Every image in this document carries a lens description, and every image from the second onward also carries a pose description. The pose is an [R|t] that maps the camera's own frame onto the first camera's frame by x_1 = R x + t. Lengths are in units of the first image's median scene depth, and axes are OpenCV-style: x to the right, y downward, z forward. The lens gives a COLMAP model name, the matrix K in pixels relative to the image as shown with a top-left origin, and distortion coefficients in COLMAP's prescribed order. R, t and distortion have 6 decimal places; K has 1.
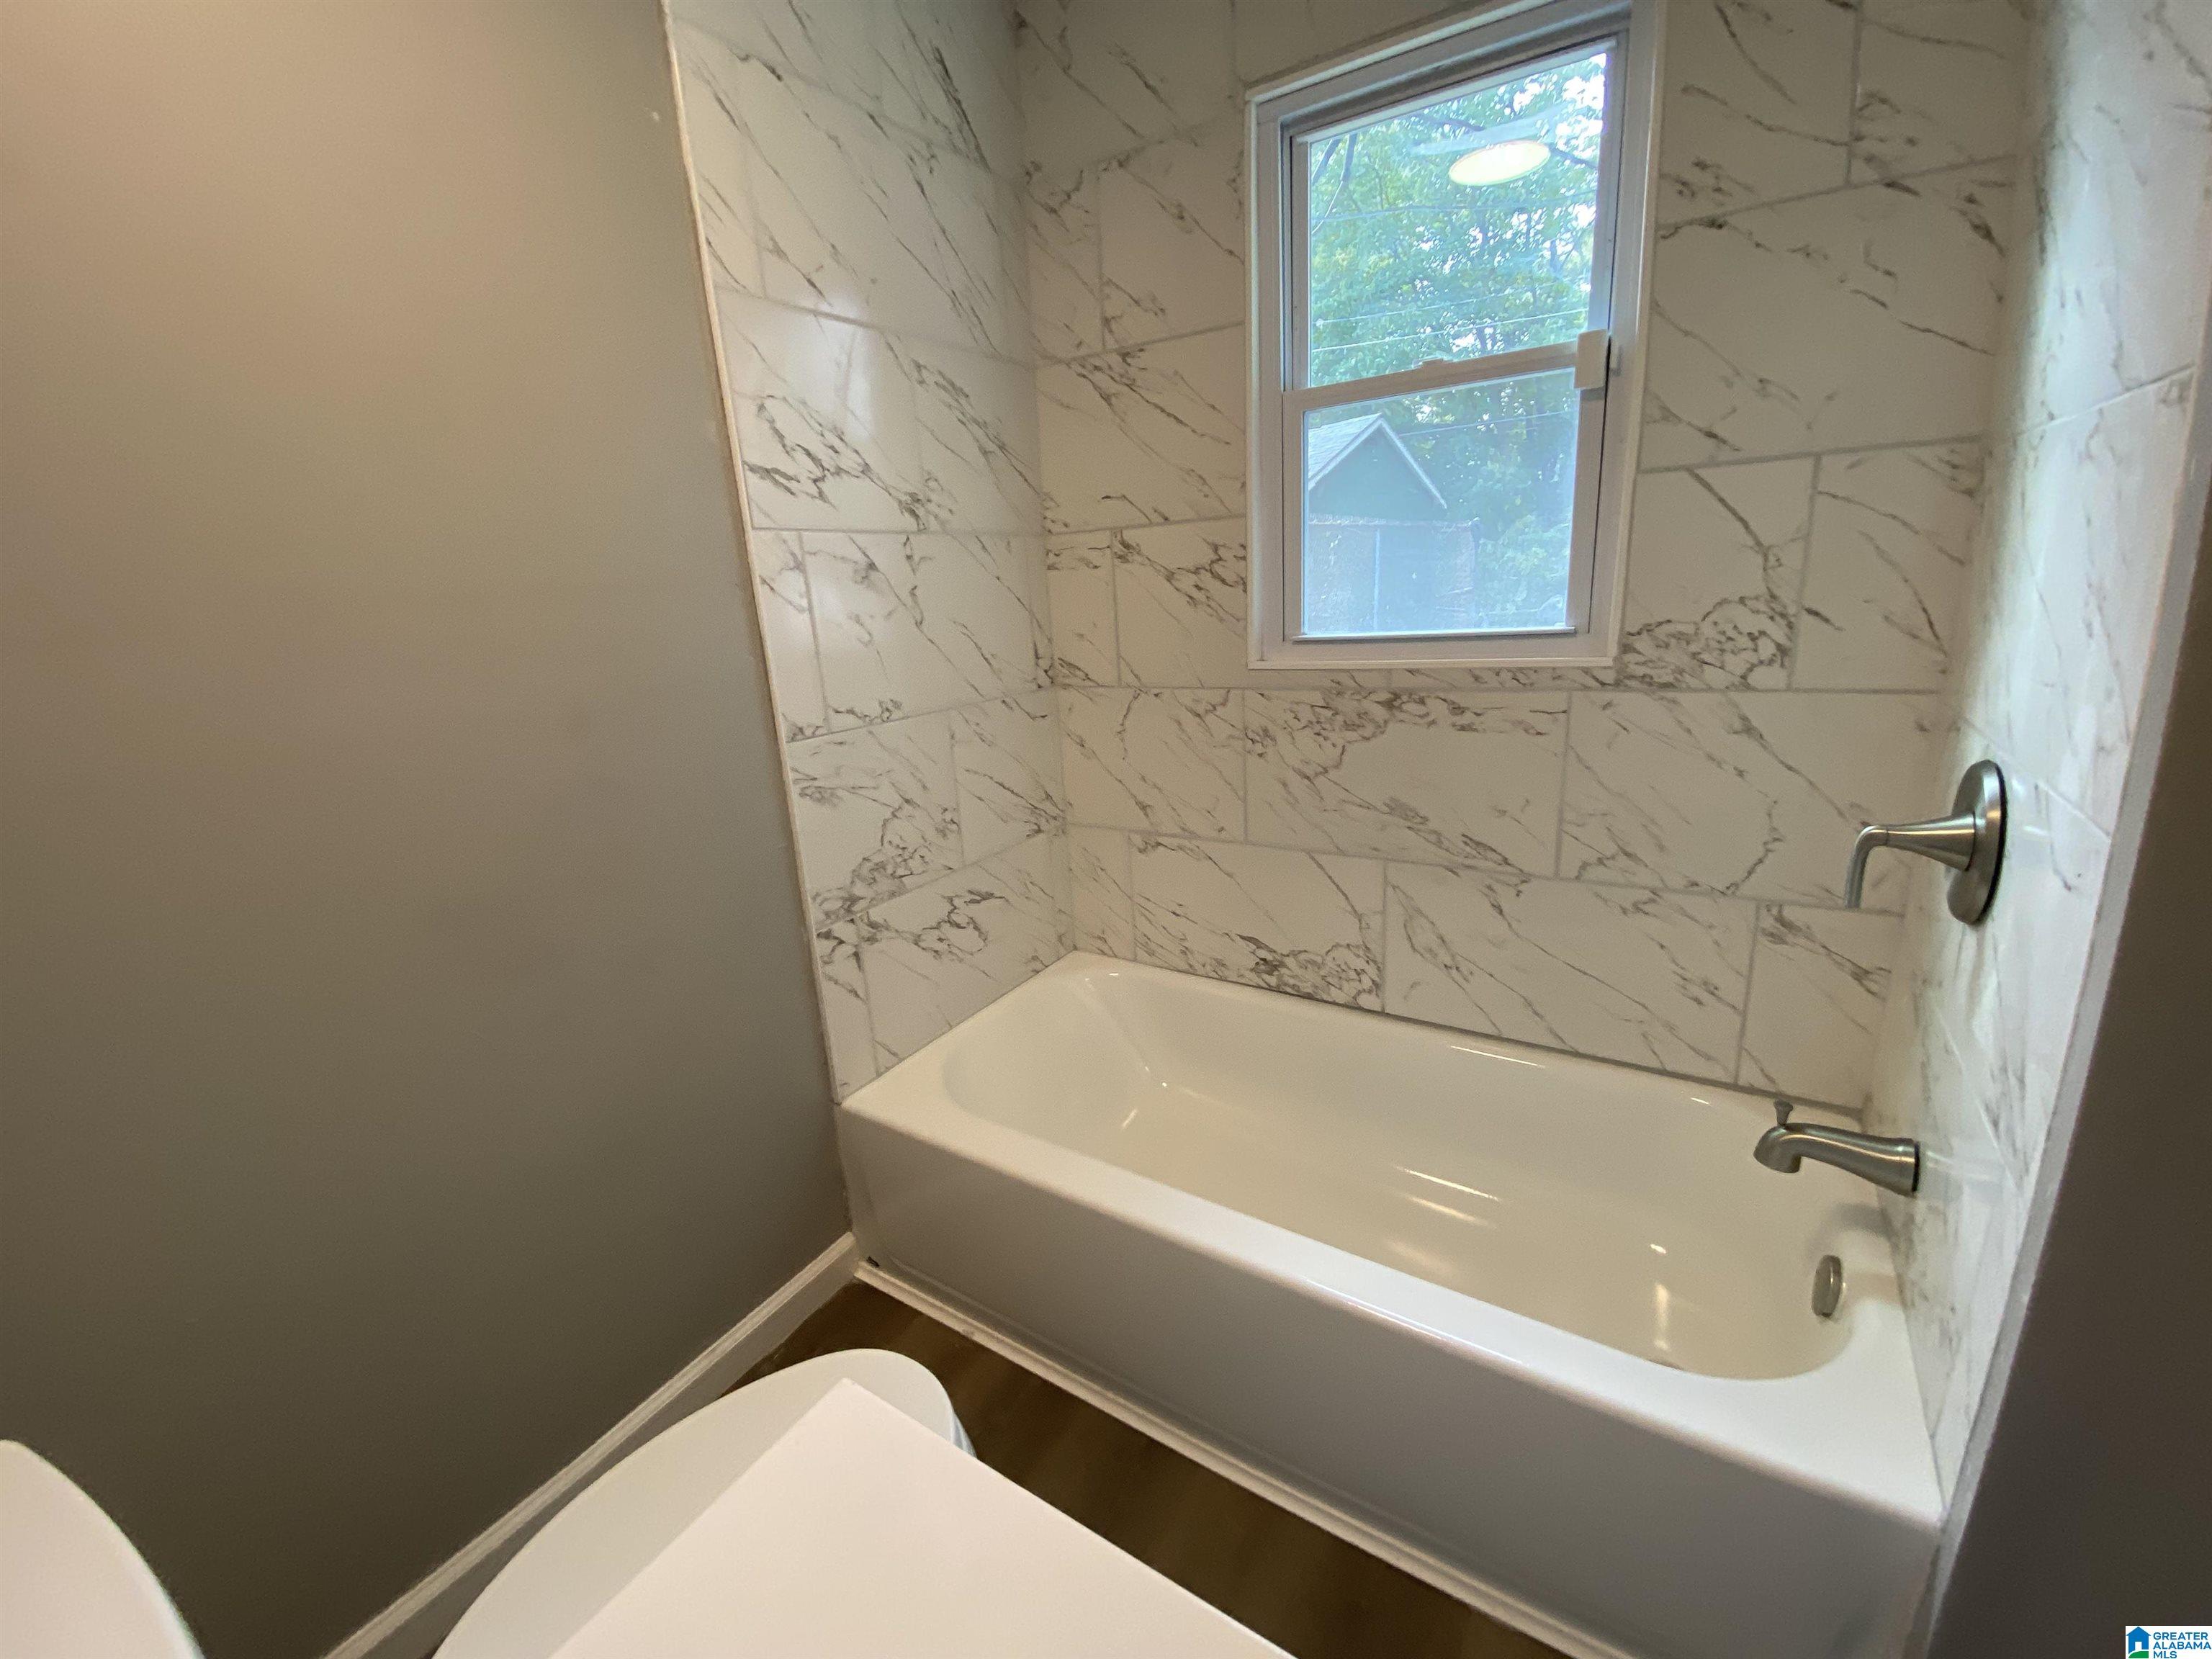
lens RADIAL K [[915.0, 0, 1106.2], [0, 915.0, 818.7], [0, 0, 1]] dist [-0.008783, -0.000897]
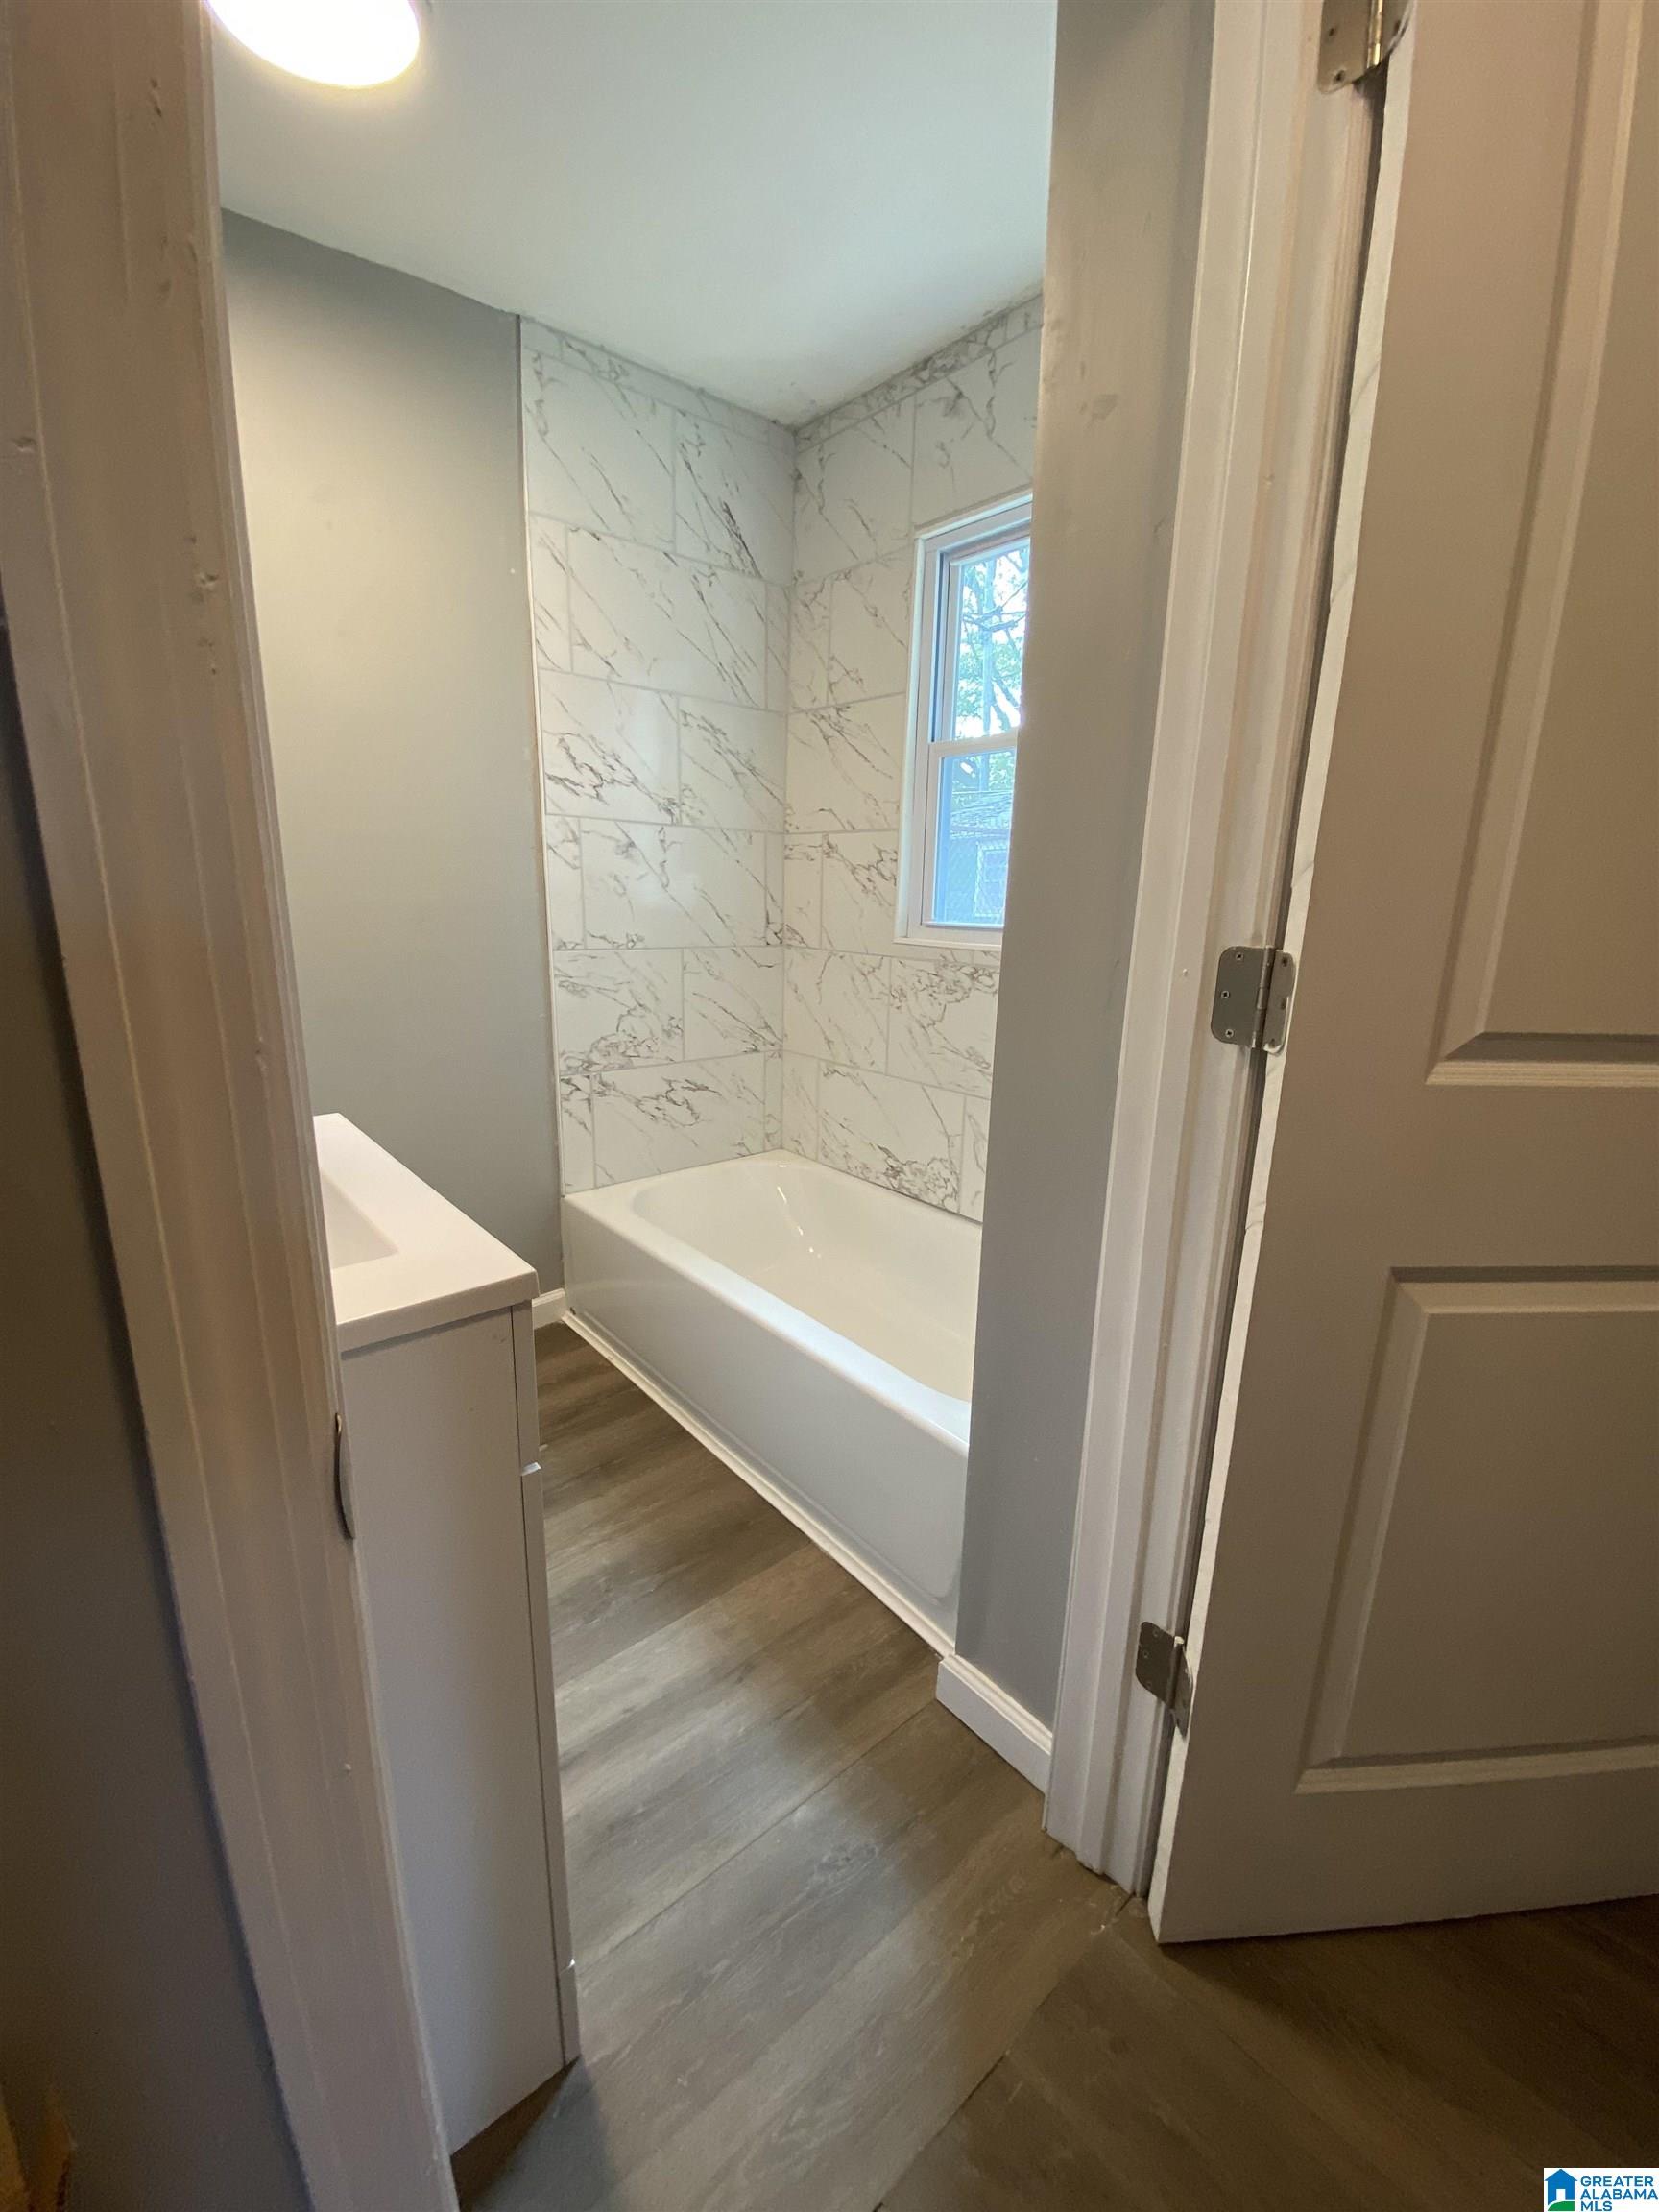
lens RADIAL K [[915.0, 0, 830.6], [0, 915.0, 1107.5], [0, 0, 1]] dist [-0.008783, -0.000897]
pose [[0.956183, 0.147835, -0.252703, 0.466623], [-0.152206, 0.988346, 0.002274, 0.092198], [0.250094, 0.036288, 0.967541, -0.336863]]
